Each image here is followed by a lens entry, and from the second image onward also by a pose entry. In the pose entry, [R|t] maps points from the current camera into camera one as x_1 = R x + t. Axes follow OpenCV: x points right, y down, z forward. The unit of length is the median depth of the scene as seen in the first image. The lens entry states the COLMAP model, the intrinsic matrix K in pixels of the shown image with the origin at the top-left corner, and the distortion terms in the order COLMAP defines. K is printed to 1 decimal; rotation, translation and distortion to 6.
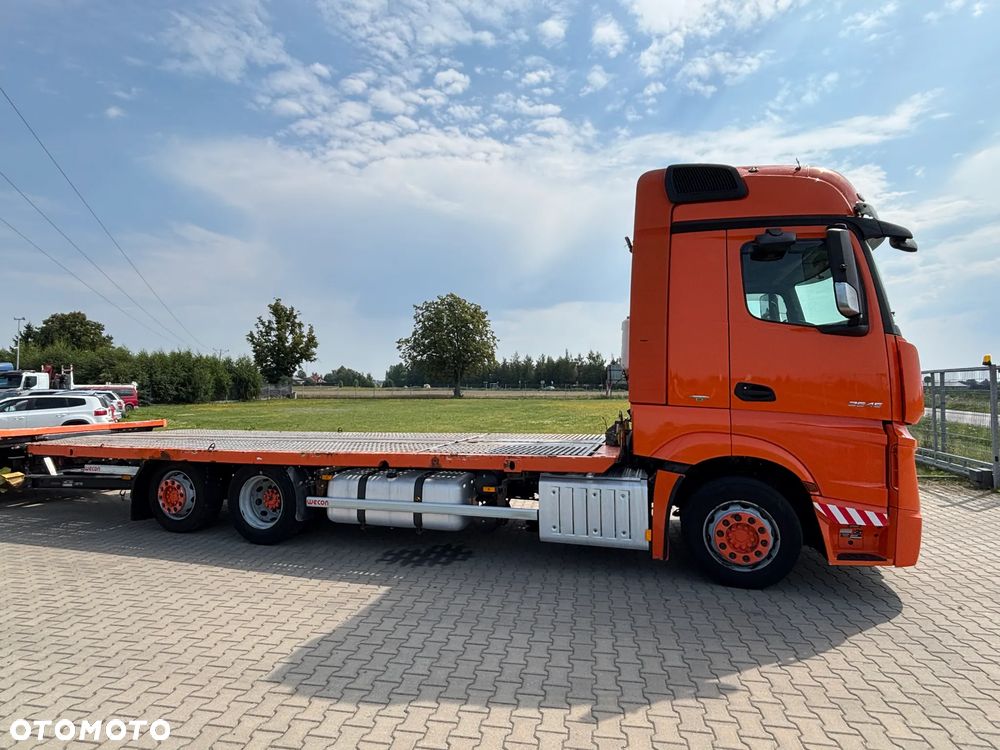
lens RADIAL K [[515.6, 0, 485.9], [0, 515.6, 361.6], [0, 0, 1]] dist [0.001129, 0.000242]
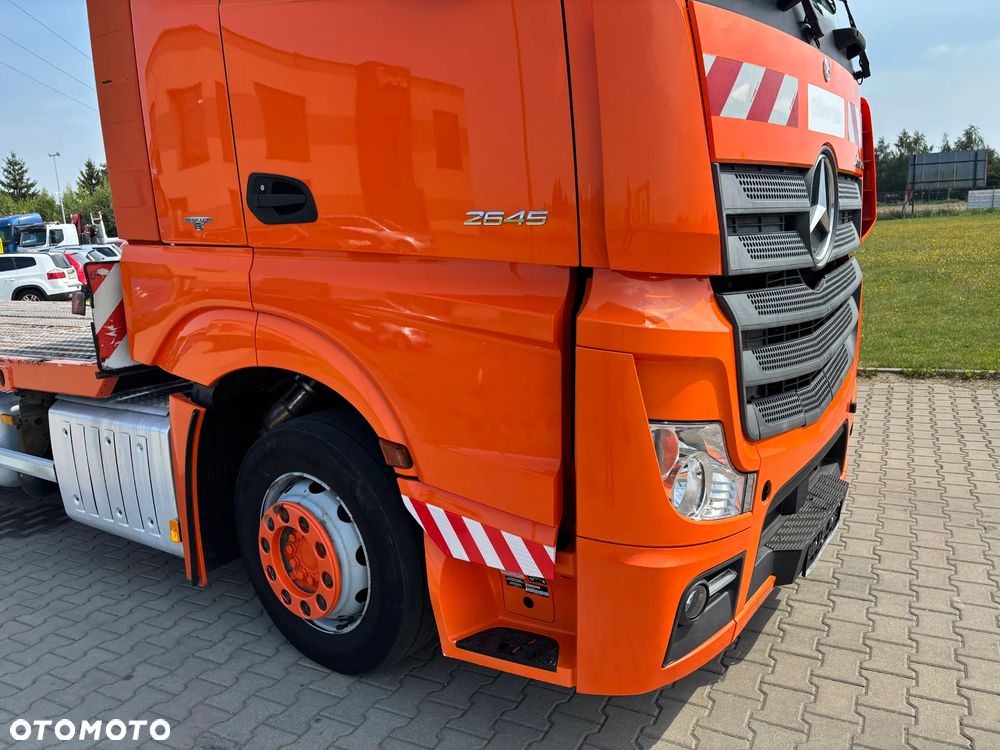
lens RADIAL K [[755.5, 0, 495.6], [0, 755.5, 379.2], [0, 0, 1]] dist [0.052301, -0.055076]
pose [[0.947473, 0.012934, -0.319574, 0.125293], [0.069848, 0.966696, 0.246211, 0.008886], [0.312116, -0.255600, 0.915015, 0.078055]]
